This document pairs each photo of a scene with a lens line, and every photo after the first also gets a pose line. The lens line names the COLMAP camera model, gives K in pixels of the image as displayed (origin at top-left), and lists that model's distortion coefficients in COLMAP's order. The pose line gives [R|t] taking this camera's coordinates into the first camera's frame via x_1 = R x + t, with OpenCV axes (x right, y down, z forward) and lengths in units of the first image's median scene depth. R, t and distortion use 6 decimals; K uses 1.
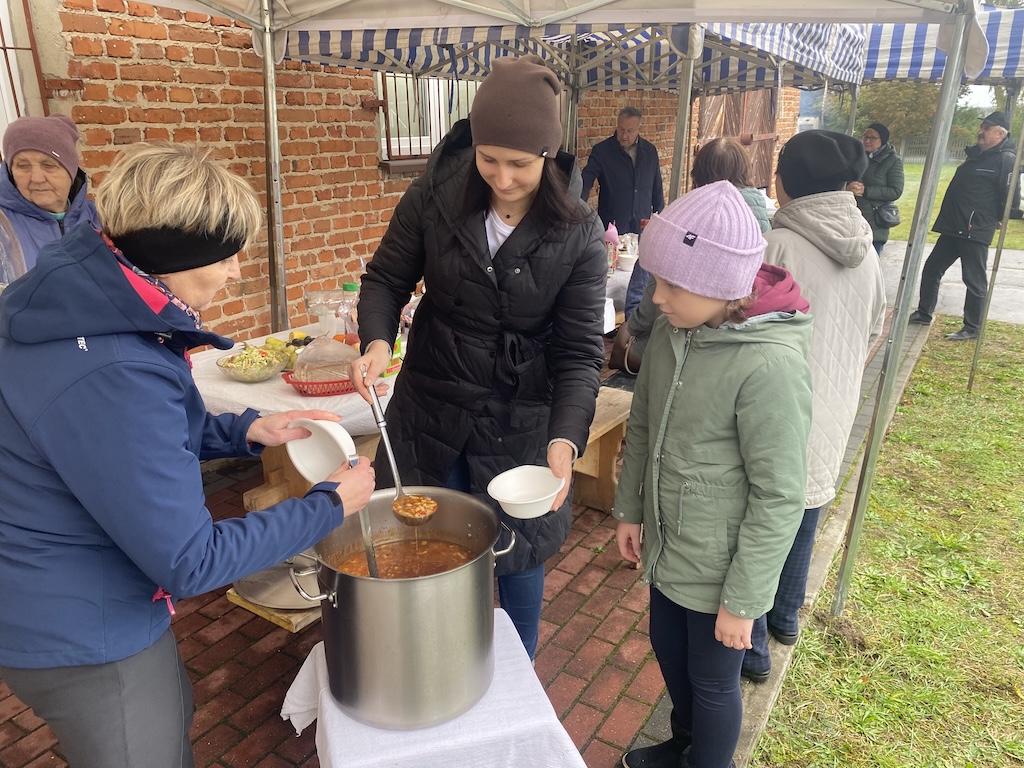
lens RADIAL K [[790.1, 0, 513.4], [0, 790.1, 387.0], [0, 0, 1]] dist [0.006660, -0.001641]
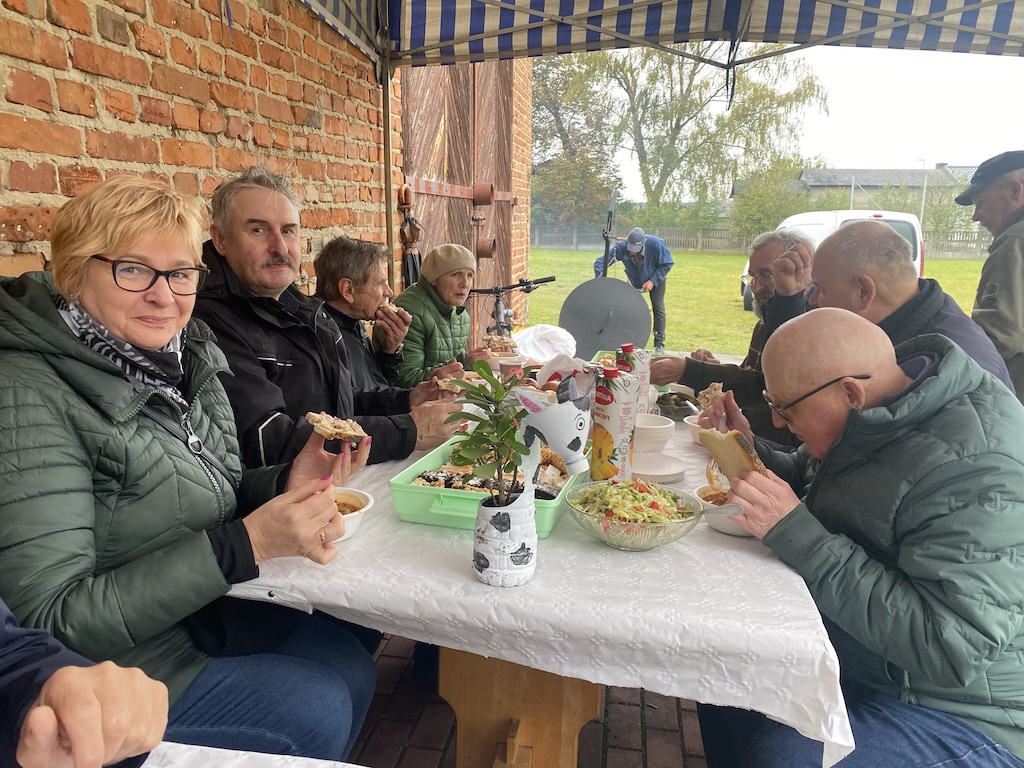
lens RADIAL K [[790.1, 0, 511.6], [0, 790.1, 383.7], [0, 0, 1]] dist [0.006660, -0.001641]
pose [[0.923054, -0.059396, 0.380057, 0.109547], [0.100669, 0.990873, -0.089643, -0.146704], [-0.371264, 0.121005, 0.920609, 0.557383]]
